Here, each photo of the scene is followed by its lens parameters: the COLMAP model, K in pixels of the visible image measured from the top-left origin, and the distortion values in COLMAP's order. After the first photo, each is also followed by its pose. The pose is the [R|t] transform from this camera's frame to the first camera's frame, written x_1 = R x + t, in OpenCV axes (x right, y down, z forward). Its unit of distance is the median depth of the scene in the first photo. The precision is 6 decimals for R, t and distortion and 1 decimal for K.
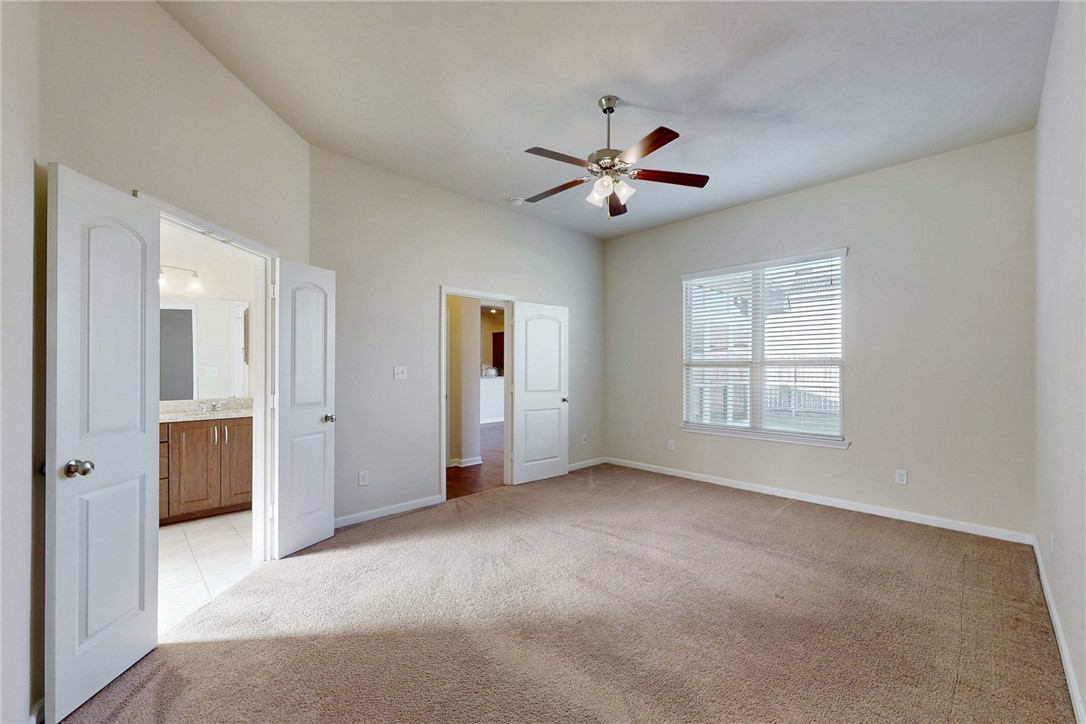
lens RADIAL K [[425.3, 0, 539.4], [0, 425.3, 362.5], [0, 0, 1]] dist [-0.000482, -0.000163]
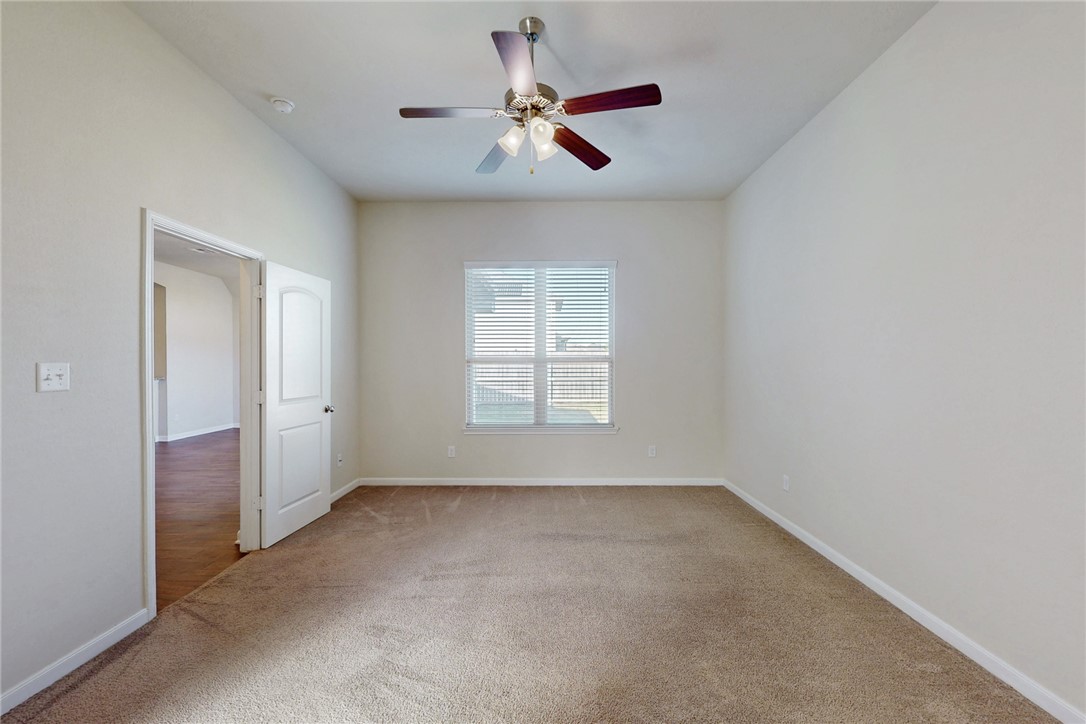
lens RADIAL K [[445.0, 0, 543.0], [0, 445.0, 362.0], [0, 0, 1]] dist [0.001207, -0.000320]
pose [[0.710932, 0.001282, 0.703260, -0.261058], [-0.006200, 0.999971, 0.004445, 0.002506], [-0.703234, -0.007520, 0.710919, 0.257924]]
